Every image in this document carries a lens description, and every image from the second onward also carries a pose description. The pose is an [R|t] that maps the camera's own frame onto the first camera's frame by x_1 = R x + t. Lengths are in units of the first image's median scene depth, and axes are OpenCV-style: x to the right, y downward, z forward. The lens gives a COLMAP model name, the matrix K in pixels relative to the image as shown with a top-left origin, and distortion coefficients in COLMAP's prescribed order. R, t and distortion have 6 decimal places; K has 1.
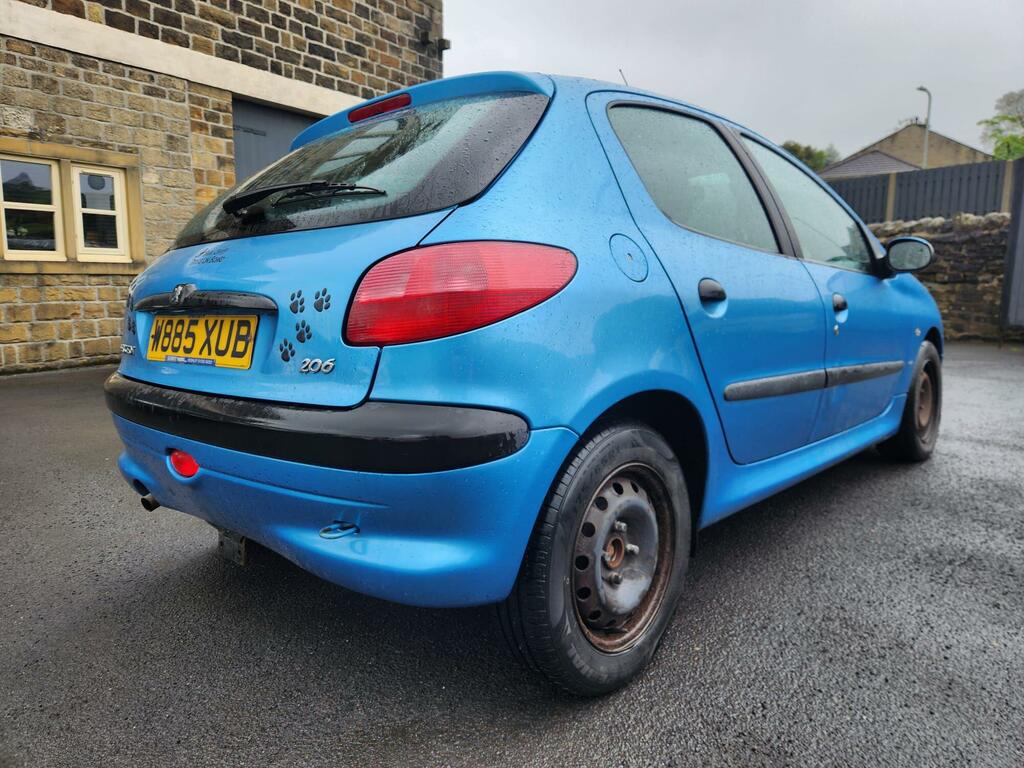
lens RADIAL K [[692.7, 0, 528.2], [0, 692.7, 375.9], [0, 0, 1]] dist [0.058930, -0.047616]
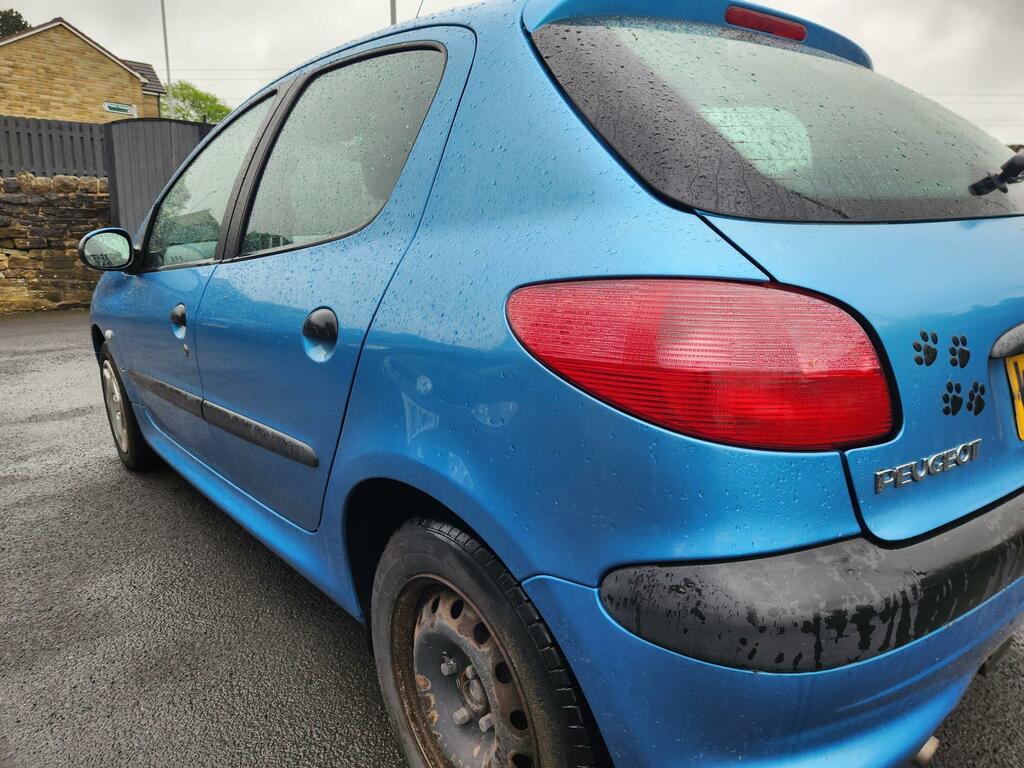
lens RADIAL K [[692.7, 0, 512.3], [0, 692.7, 379.6], [0, 0, 1]] dist [0.058930, -0.047616]
pose [[0.173390, -0.205907, 0.963088, -0.874028], [0.149355, 0.972087, 0.180941, -0.170415], [-0.973462, 0.112469, 0.199304, 0.981643]]
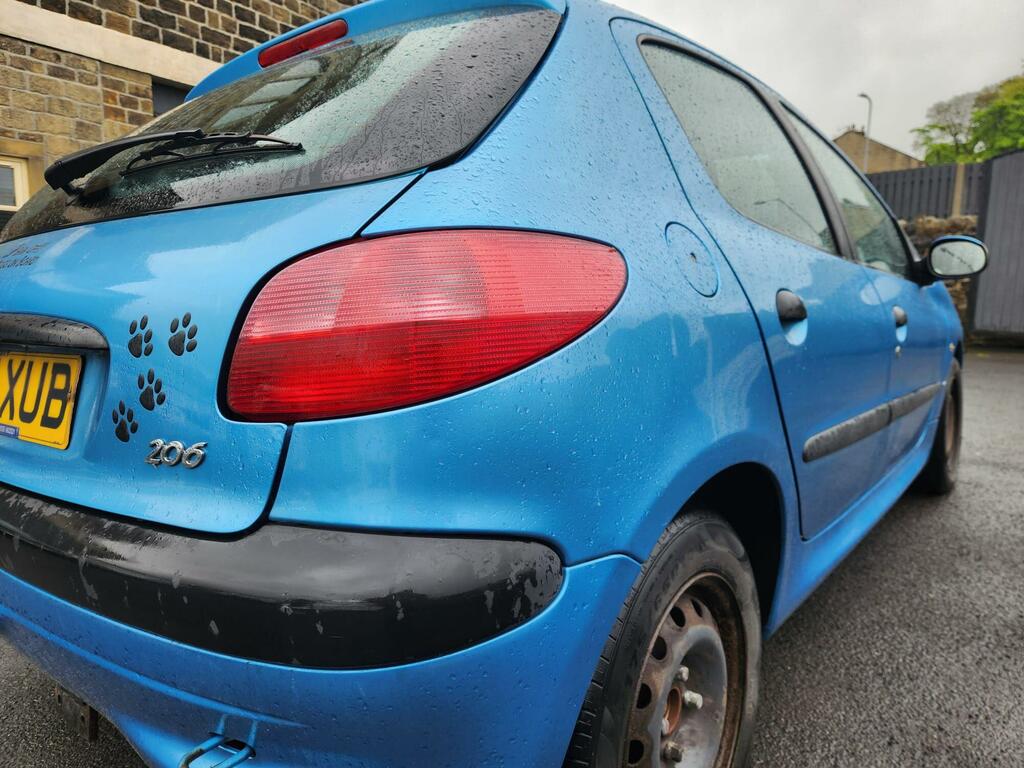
lens RADIAL K [[692.7, 0, 527.3], [0, 692.7, 384.2], [0, 0, 1]] dist [0.058930, -0.047616]
pose [[0.997457, -0.010496, 0.070492, -0.036008], [0.009942, 0.999917, 0.008195, -0.040709], [-0.070572, -0.007473, 0.997479, 0.243247]]
